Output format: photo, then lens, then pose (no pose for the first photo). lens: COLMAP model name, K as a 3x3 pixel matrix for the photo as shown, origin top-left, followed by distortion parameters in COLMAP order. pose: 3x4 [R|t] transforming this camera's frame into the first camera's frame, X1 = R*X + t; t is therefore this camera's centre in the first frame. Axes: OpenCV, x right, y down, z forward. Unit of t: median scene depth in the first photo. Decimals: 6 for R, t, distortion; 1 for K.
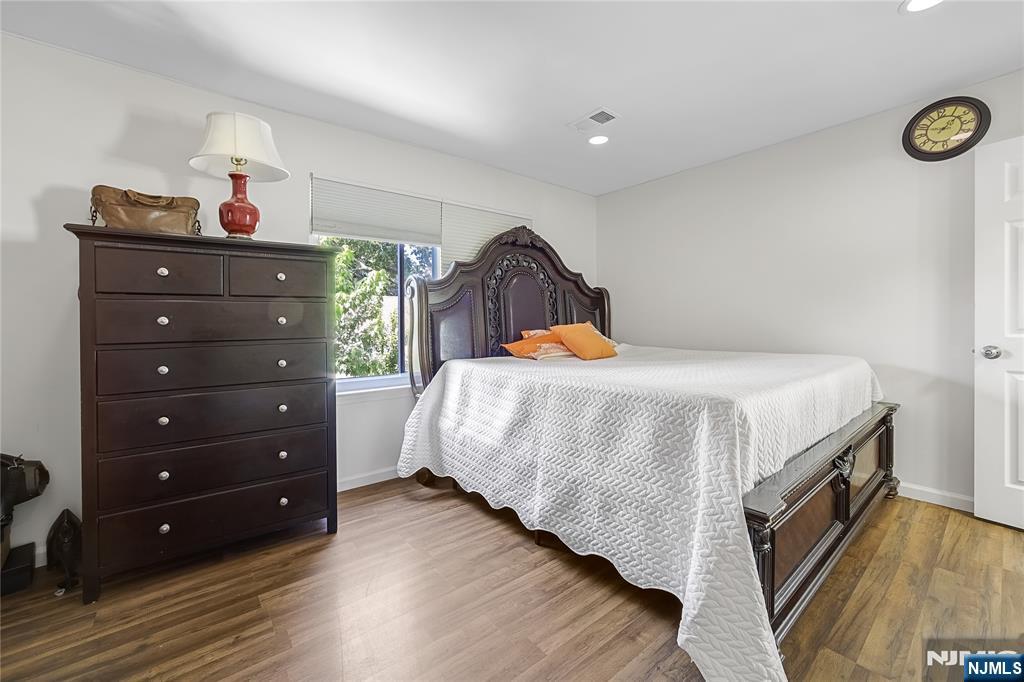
lens RADIAL K [[410.3, 0, 516.5], [0, 410.3, 331.9], [0, 0, 1]] dist [-0.017503, 0.005876]
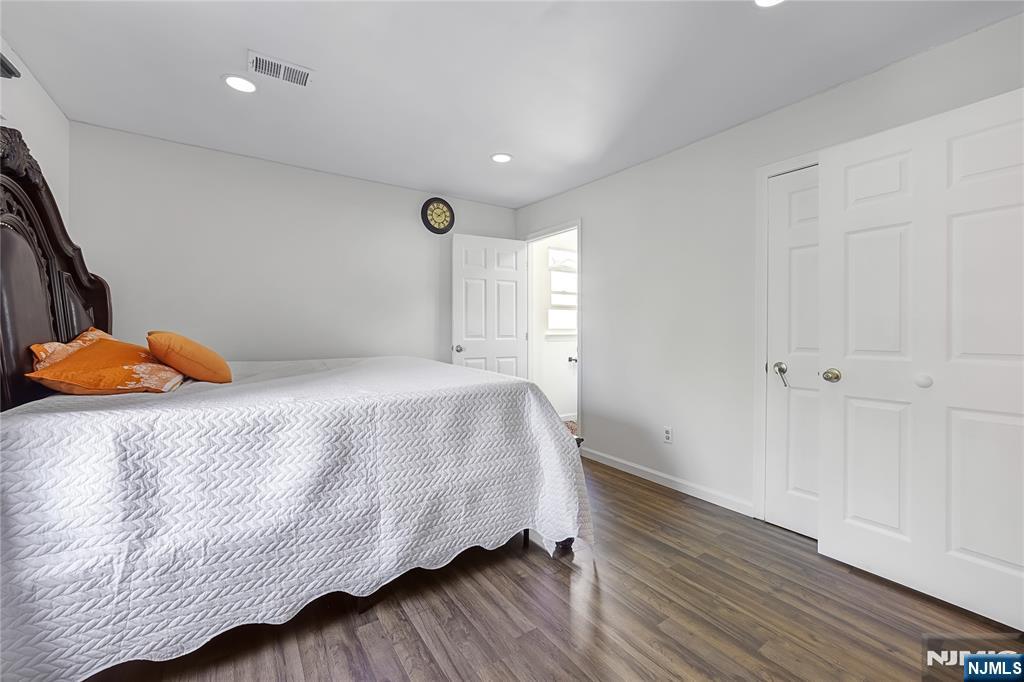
lens RADIAL K [[410.3, 0, 516.1], [0, 410.3, 336.4], [0, 0, 1]] dist [-0.017503, 0.005876]
pose [[0.097726, -0.005694, 0.995197, -0.770922], [0.015339, 0.999873, 0.004214, -0.010440], [-0.995095, 0.014853, 0.097801, 0.690351]]
